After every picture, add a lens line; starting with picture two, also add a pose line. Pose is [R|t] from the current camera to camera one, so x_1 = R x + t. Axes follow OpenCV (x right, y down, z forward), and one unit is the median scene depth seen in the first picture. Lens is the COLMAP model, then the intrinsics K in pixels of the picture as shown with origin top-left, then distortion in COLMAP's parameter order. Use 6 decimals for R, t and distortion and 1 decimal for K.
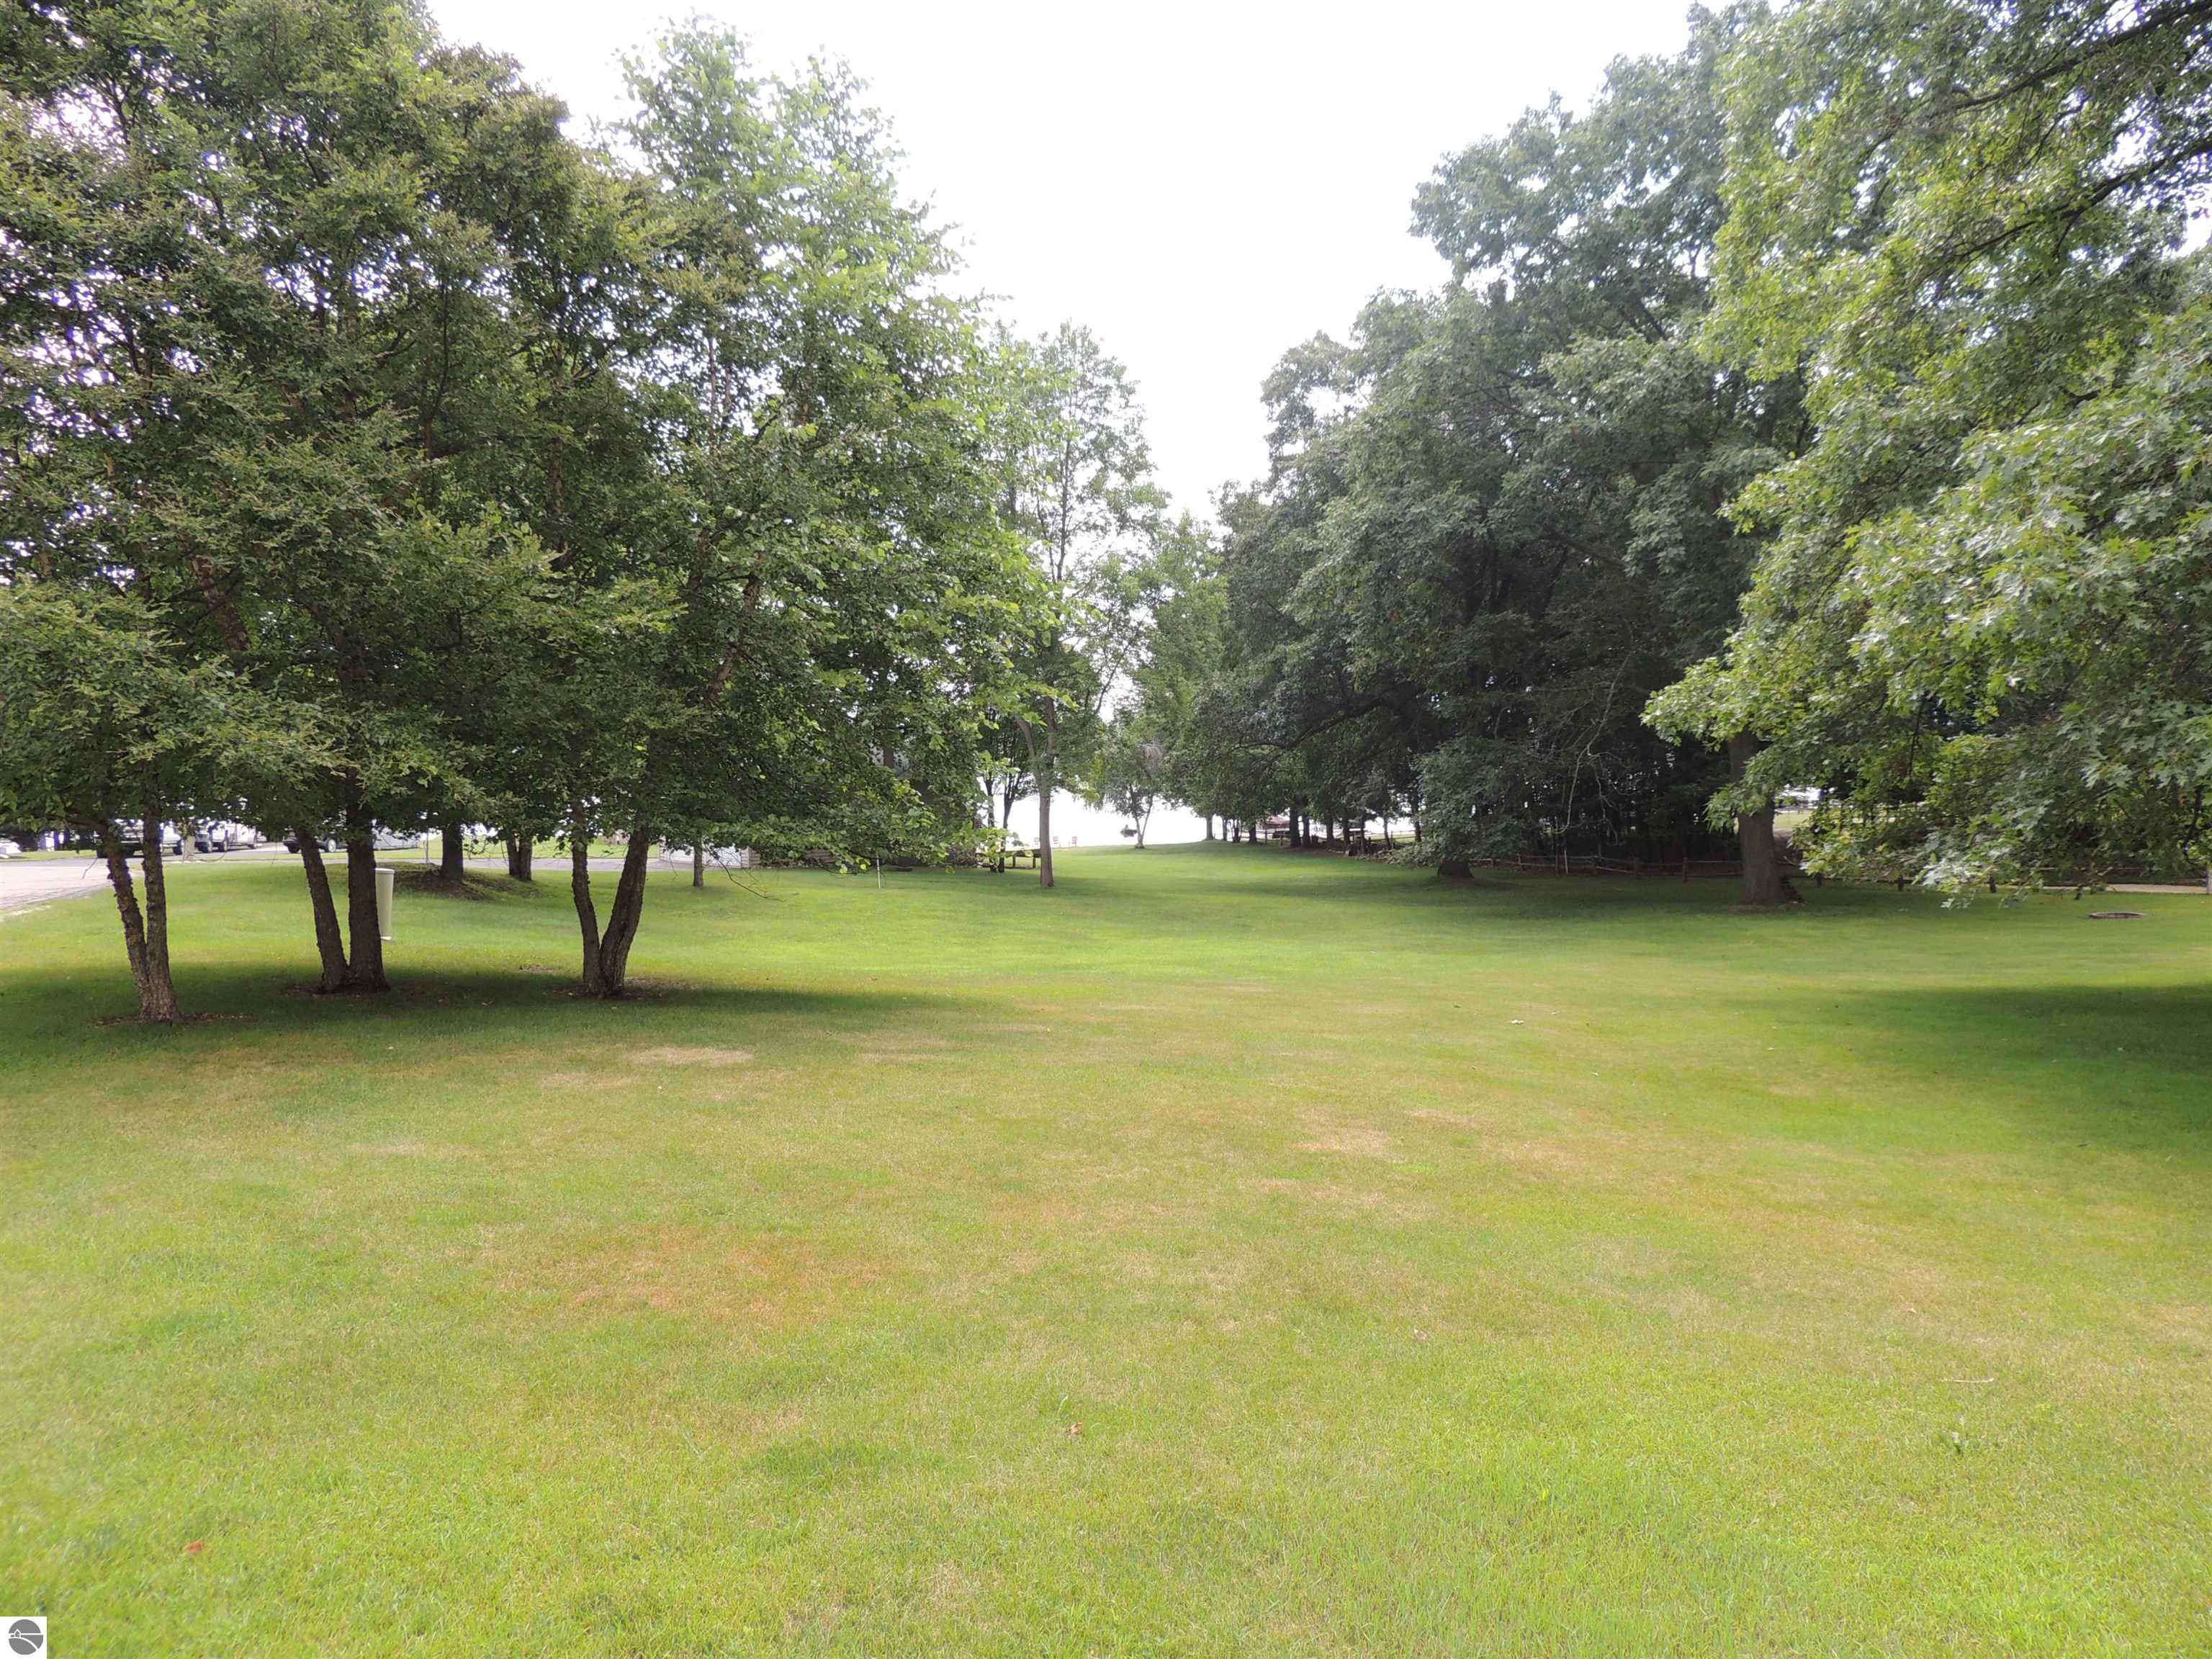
lens RADIAL K [[1545.3, 0, 1106.0], [0, 1545.3, 829.5], [0, 0, 1]] dist [0.003235, 0.000849]
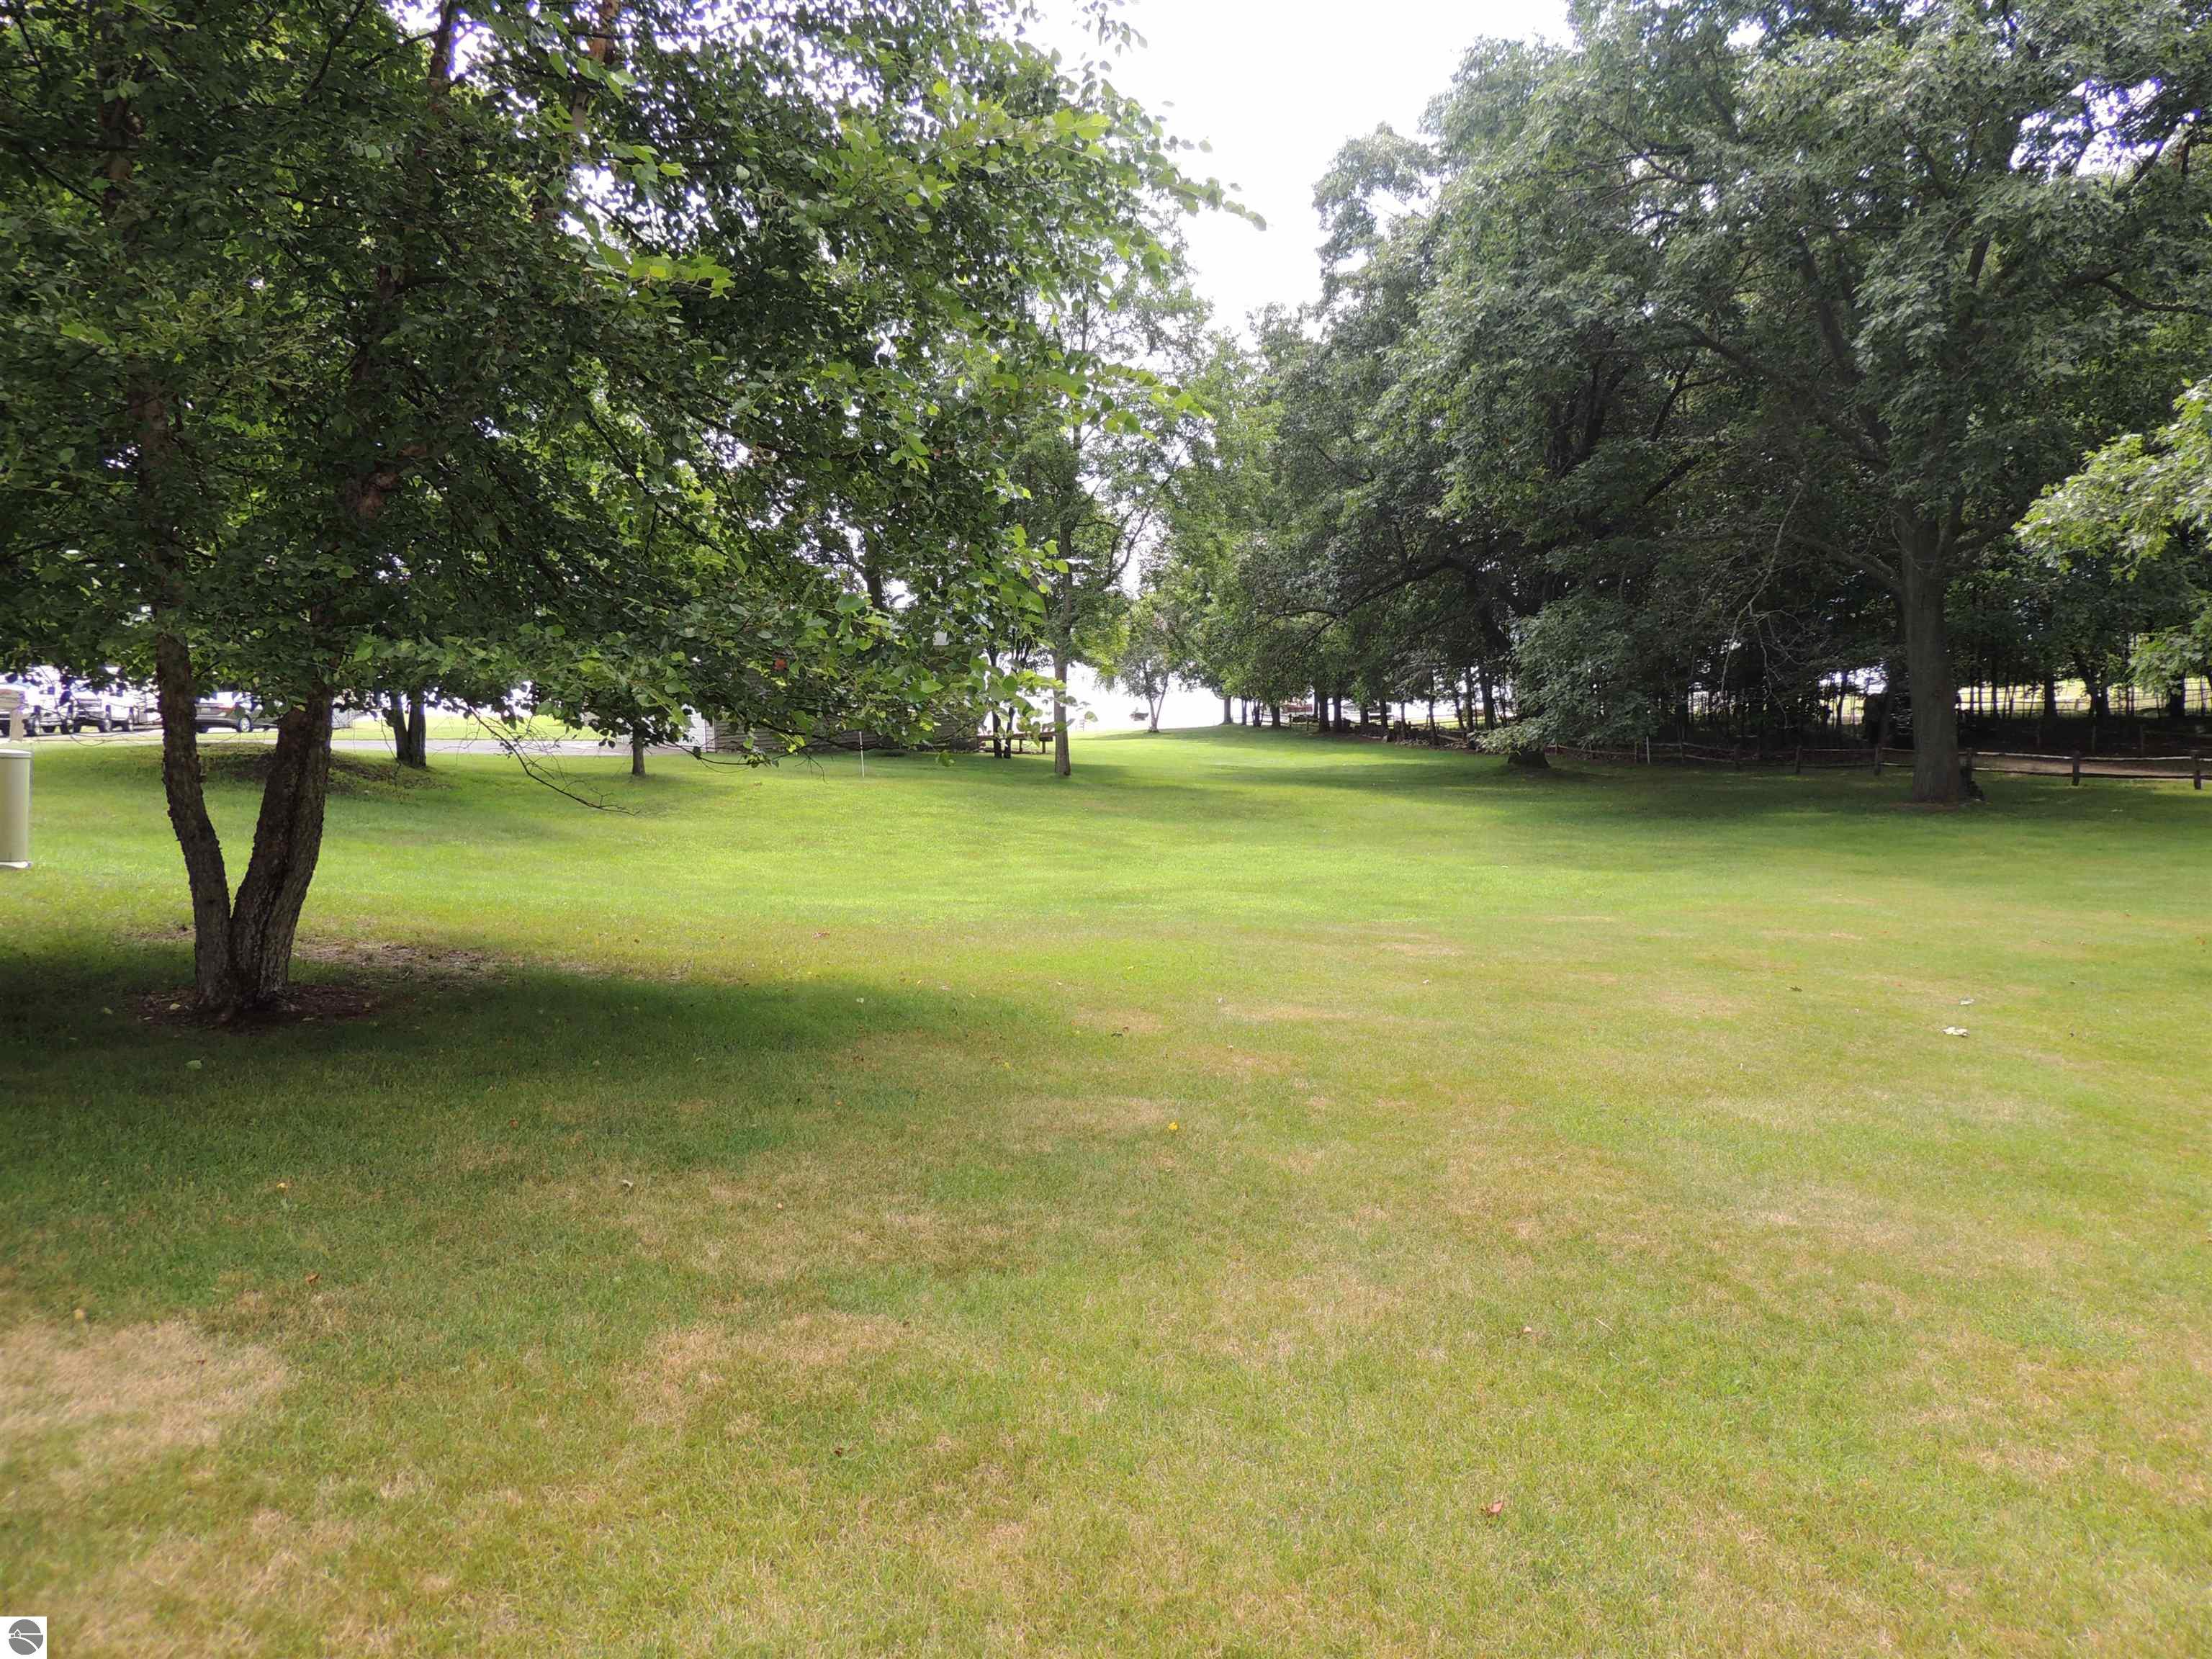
lens RADIAL K [[1544.7, 0, 1107.4], [0, 1544.7, 883.5], [0, 0, 1]] dist [-0.038562, 0.002059]
pose [[0.999985, 0.005422, 0.000197, -0.011901], [-0.005411, 0.994013, 0.109132, 0.002885], [0.000396, -0.109131, 0.994027, 0.128558]]
